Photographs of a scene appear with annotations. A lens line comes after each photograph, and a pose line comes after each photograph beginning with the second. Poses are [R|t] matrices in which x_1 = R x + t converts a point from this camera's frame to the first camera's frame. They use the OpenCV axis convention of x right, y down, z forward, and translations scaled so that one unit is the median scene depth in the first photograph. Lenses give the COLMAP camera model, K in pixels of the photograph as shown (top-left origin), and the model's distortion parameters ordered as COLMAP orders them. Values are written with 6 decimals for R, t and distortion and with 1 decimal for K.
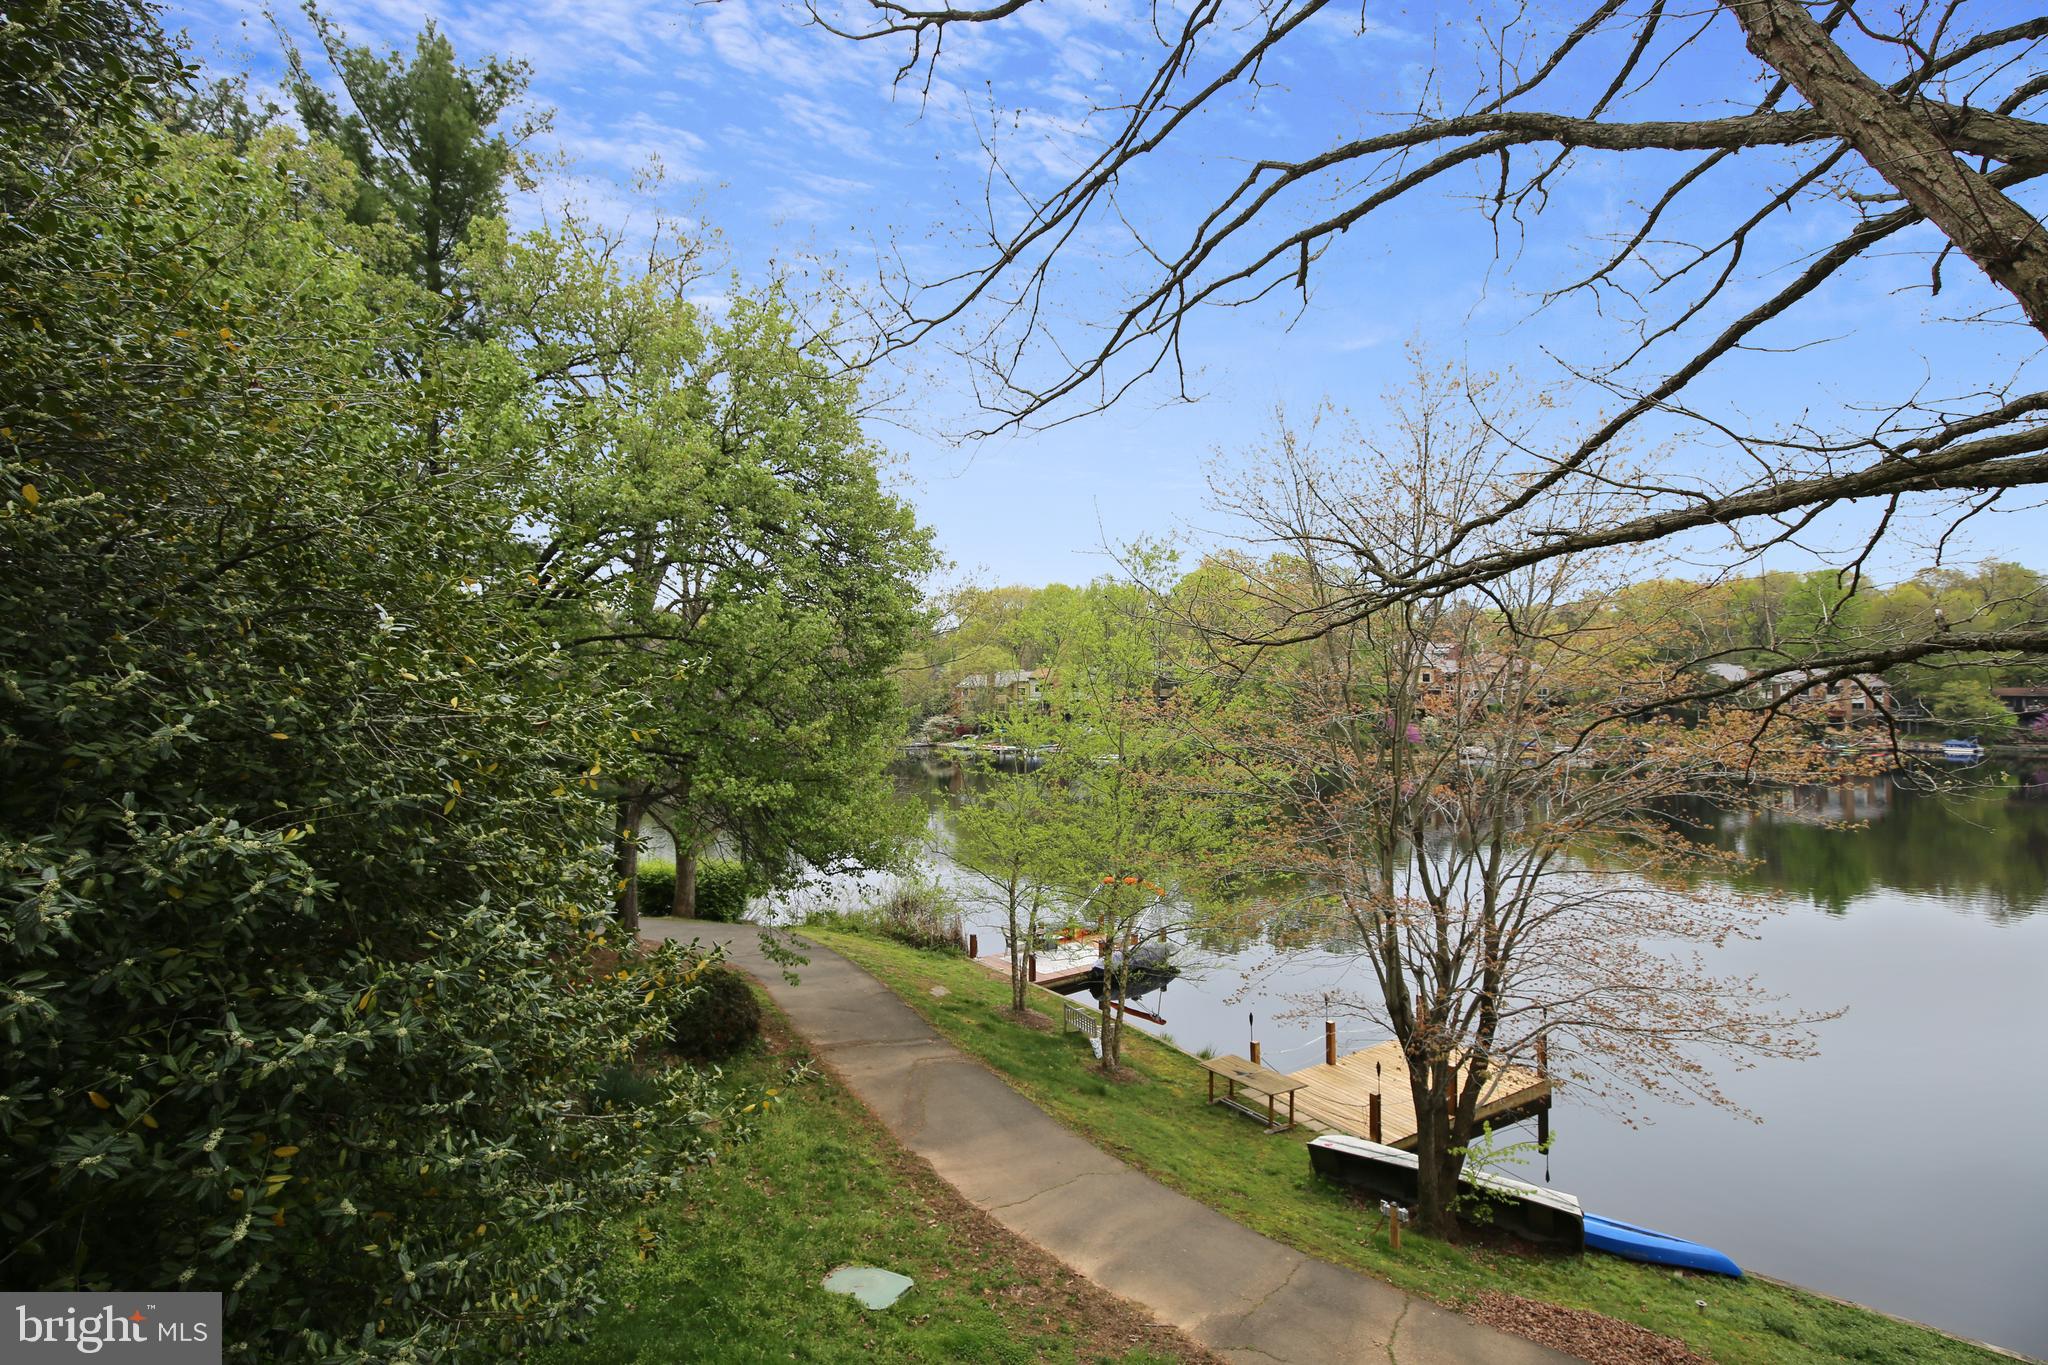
lens RADIAL K [[935.7, 0, 1030.1], [0, 935.7, 675.0], [0, 0, 1]] dist [0.010543, -0.003517]
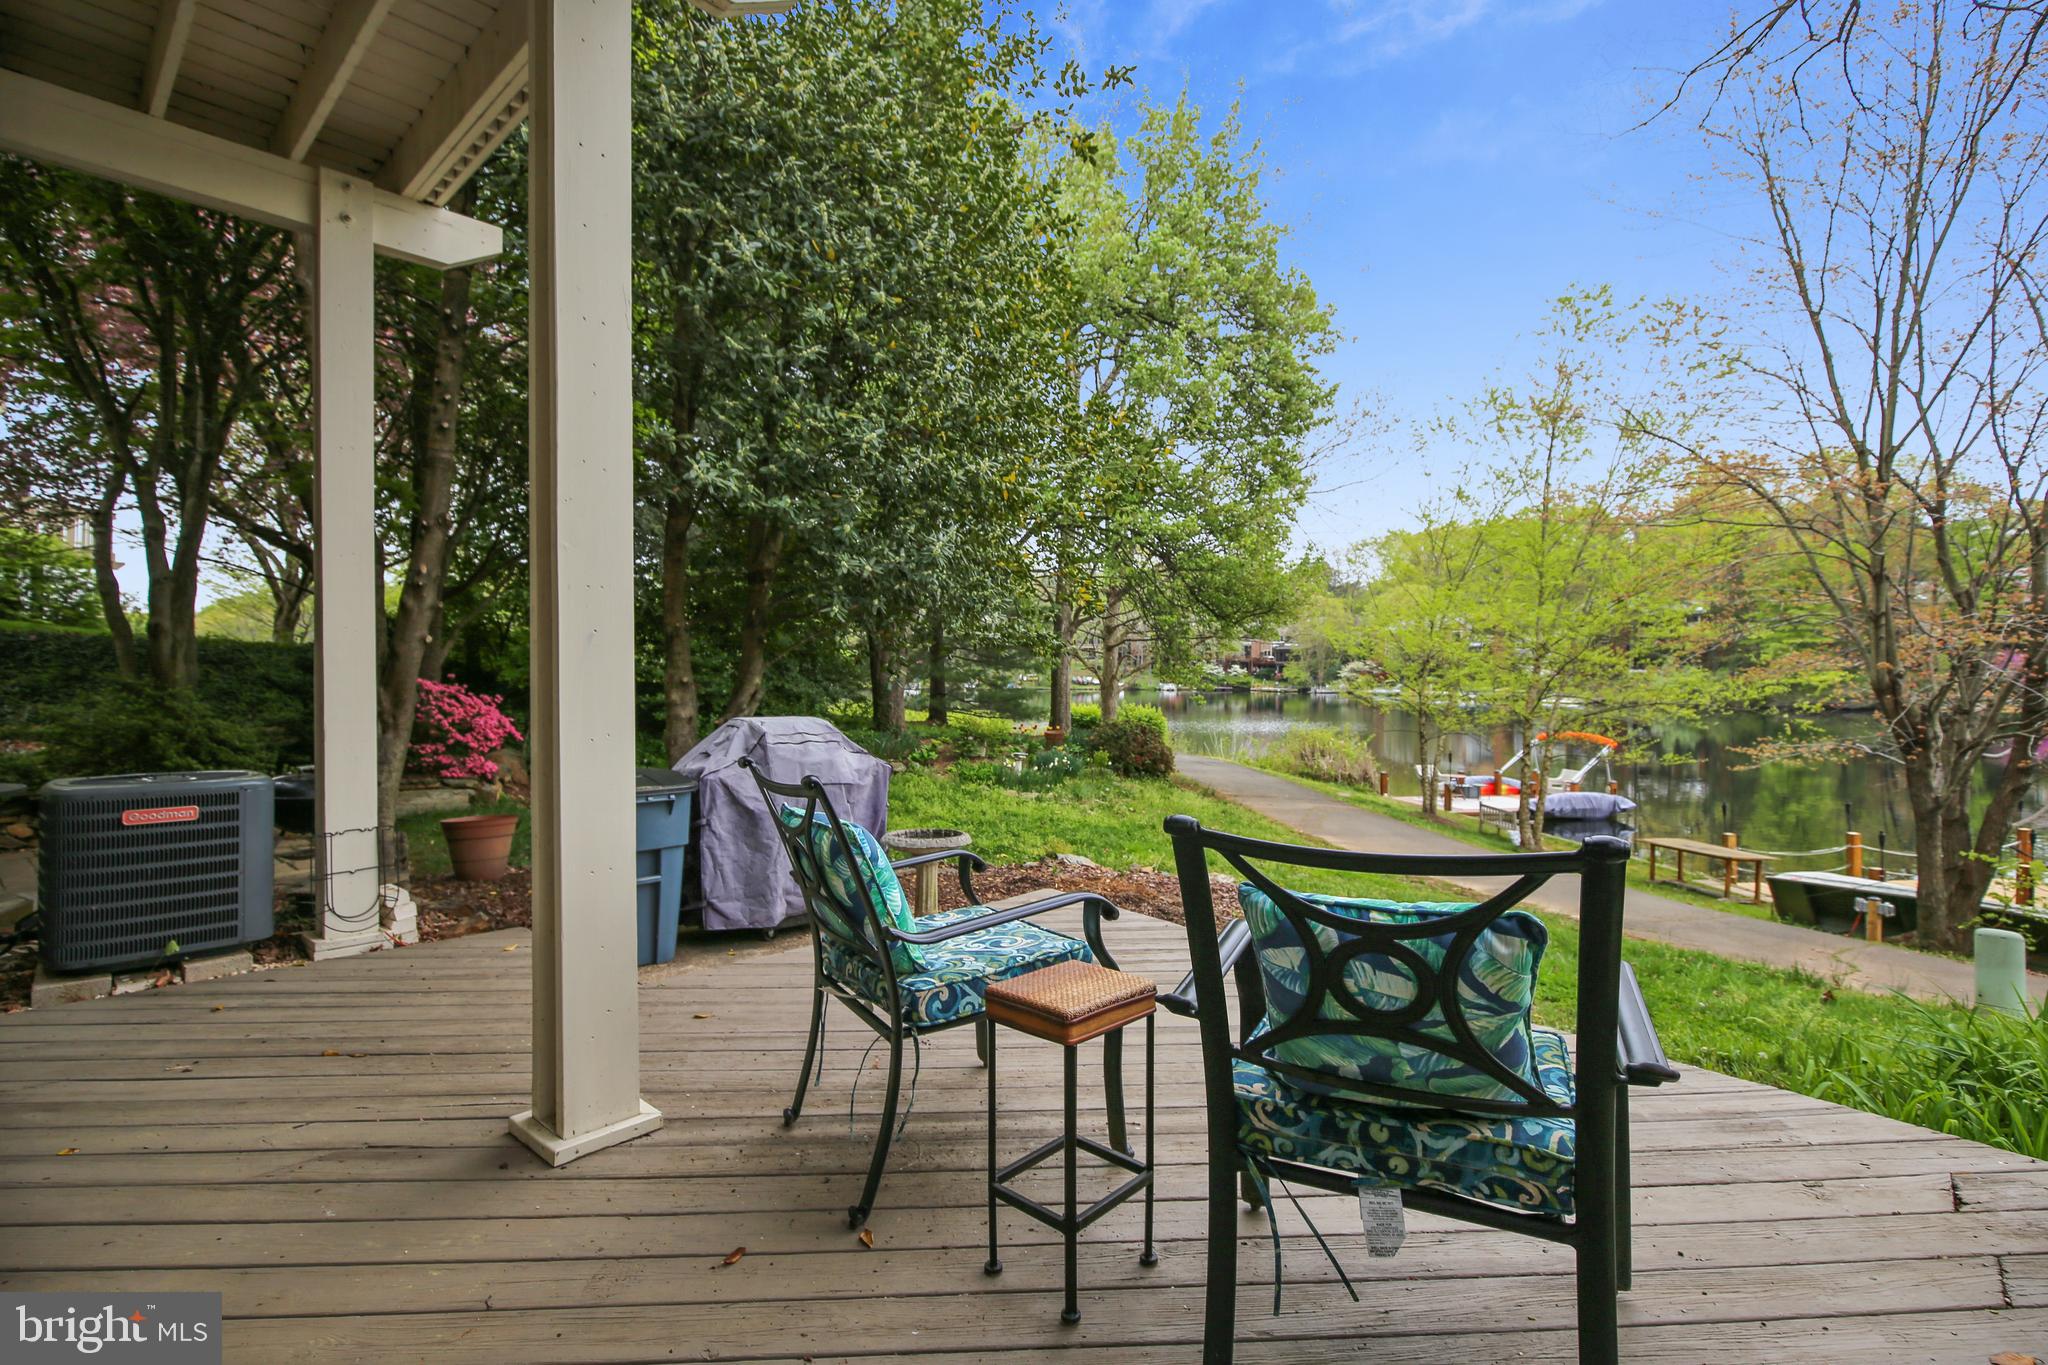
lens RADIAL K [[935.7, 0, 1007.8], [0, 935.7, 696.8], [0, 0, 1]] dist [0.010543, -0.003517]
pose [[0.897006, 0.001072, -0.442016, 0.038770], [0.024008, 0.998403, 0.051143, 0.247371], [0.441365, -0.056488, 0.895548, -0.111952]]
